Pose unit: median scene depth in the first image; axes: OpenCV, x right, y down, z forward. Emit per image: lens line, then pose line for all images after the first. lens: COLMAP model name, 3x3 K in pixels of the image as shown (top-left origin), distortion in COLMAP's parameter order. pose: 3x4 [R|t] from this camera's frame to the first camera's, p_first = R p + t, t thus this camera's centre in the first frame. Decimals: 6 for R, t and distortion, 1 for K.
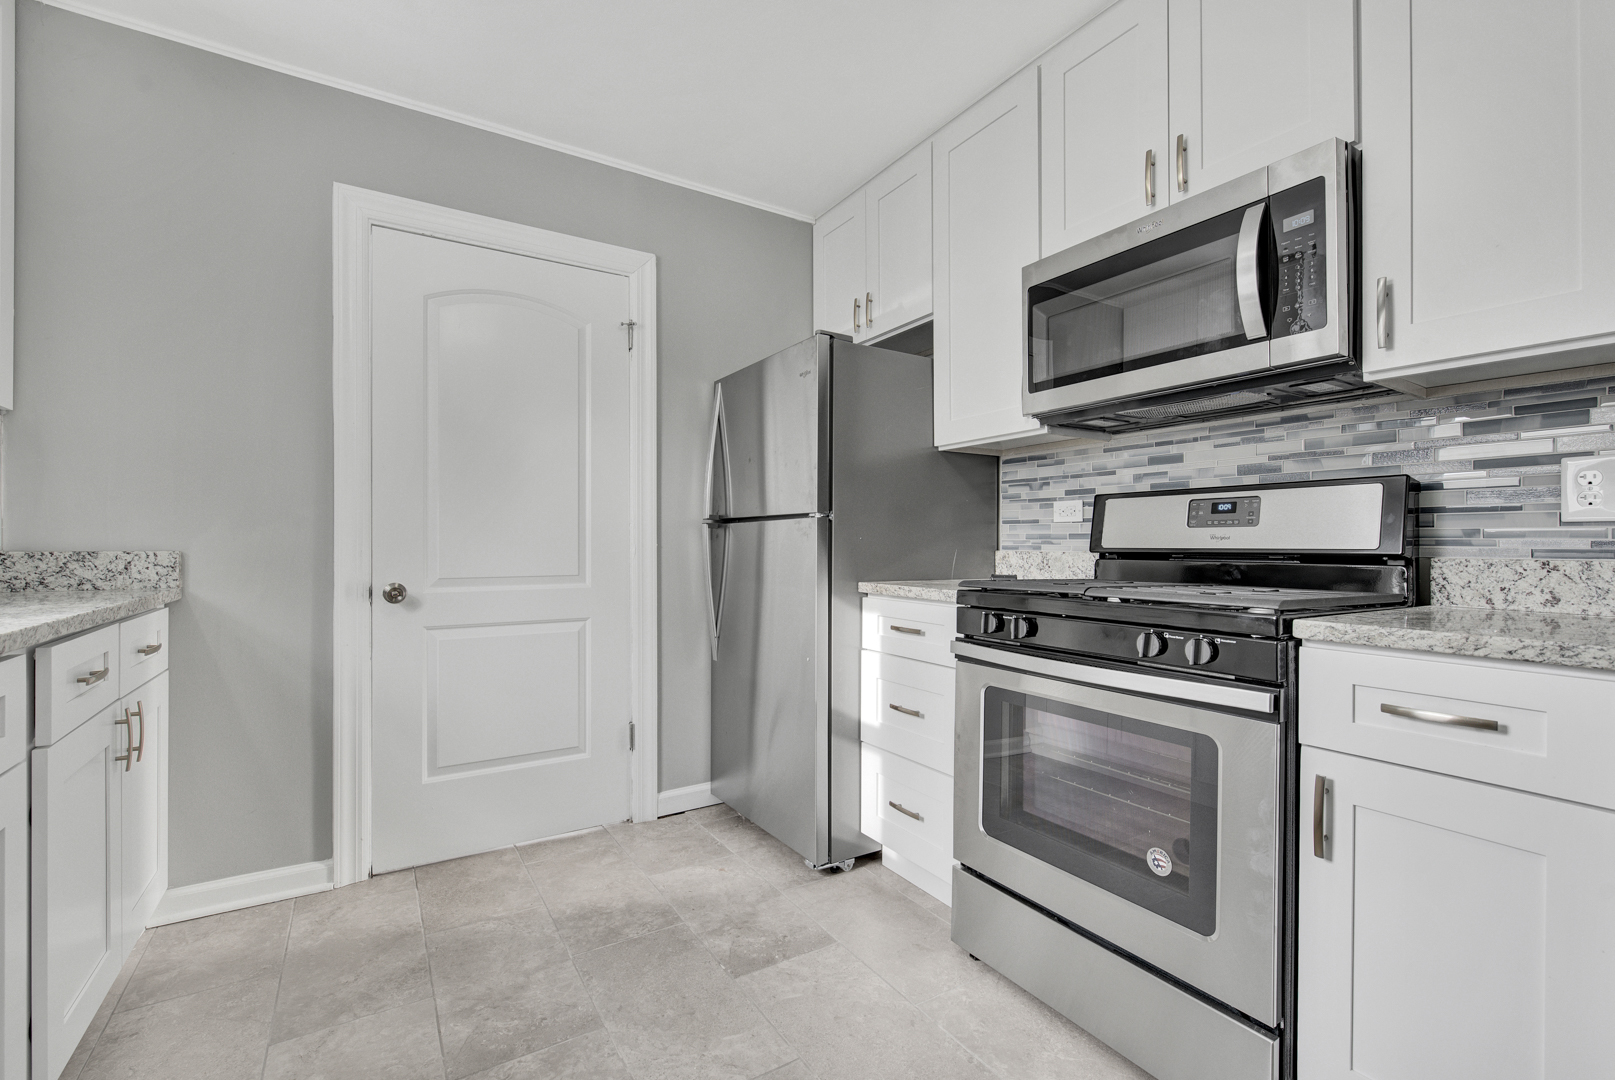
lens RADIAL K [[701.5, 0, 807.5], [0, 701.5, 540.0], [0, 0, 1]] dist [-0.000898, -0.000226]
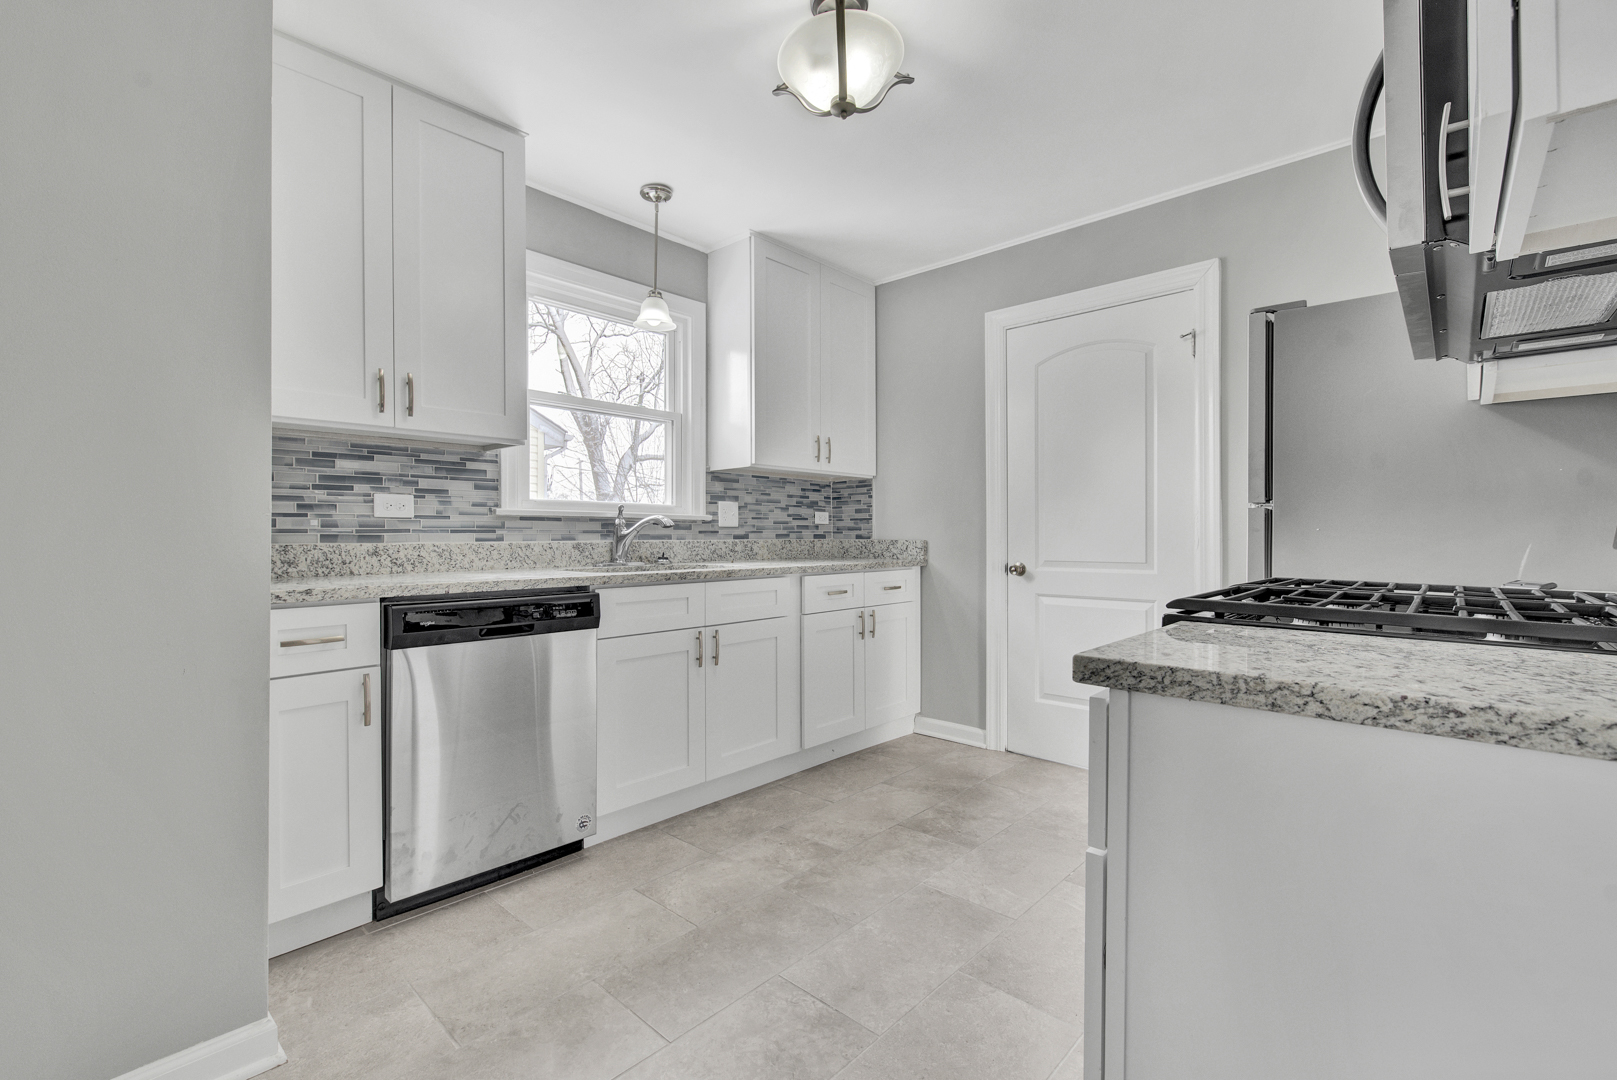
lens RADIAL K [[706.6, 0, 806.7], [0, 706.6, 529.2], [0, 0, 1]] dist [0.000031, -0.000087]
pose [[0.265371, -0.005607, -0.964130, 0.851100], [0.012042, 0.999924, -0.002501, -0.013396], [0.964071, -0.010946, 0.265419, 0.179452]]
